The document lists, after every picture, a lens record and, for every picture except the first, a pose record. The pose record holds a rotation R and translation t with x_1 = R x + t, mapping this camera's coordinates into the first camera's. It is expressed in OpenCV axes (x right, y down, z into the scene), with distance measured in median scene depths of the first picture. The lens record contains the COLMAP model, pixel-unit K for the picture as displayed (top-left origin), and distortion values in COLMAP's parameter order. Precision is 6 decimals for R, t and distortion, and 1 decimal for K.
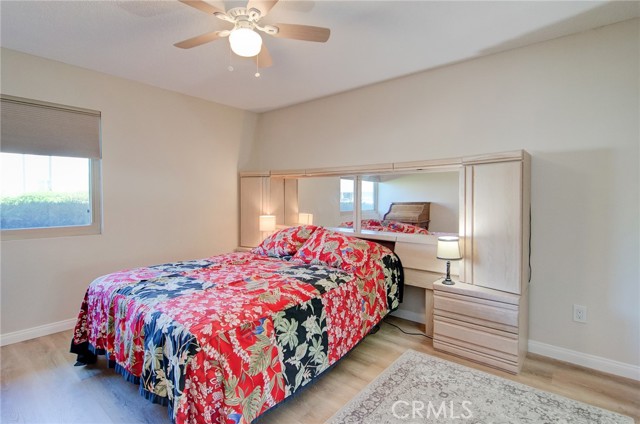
lens RADIAL K [[315.4, 0, 321.8], [0, 315.4, 207.1], [0, 0, 1]] dist [-0.000683, -0.000458]
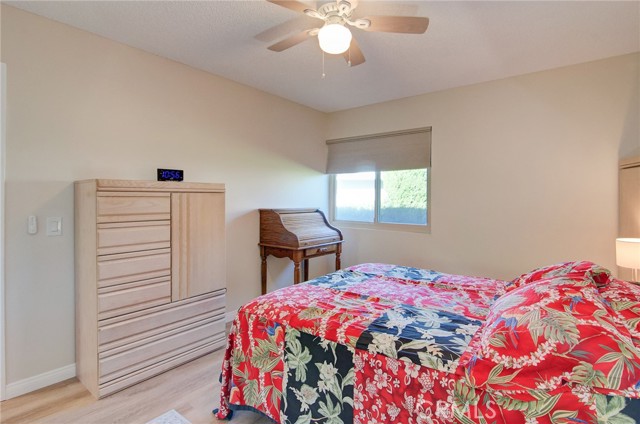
lens RADIAL K [[317.2, 0, 323.1], [0, 317.2, 202.1], [0, 0, 1]] dist [-0.000652, -0.000136]
pose [[0.036677, 0.009632, -0.999281, 0.714535], [-0.041468, 0.999107, 0.008109, -0.037323], [0.998466, 0.041141, 0.037044, 0.959898]]
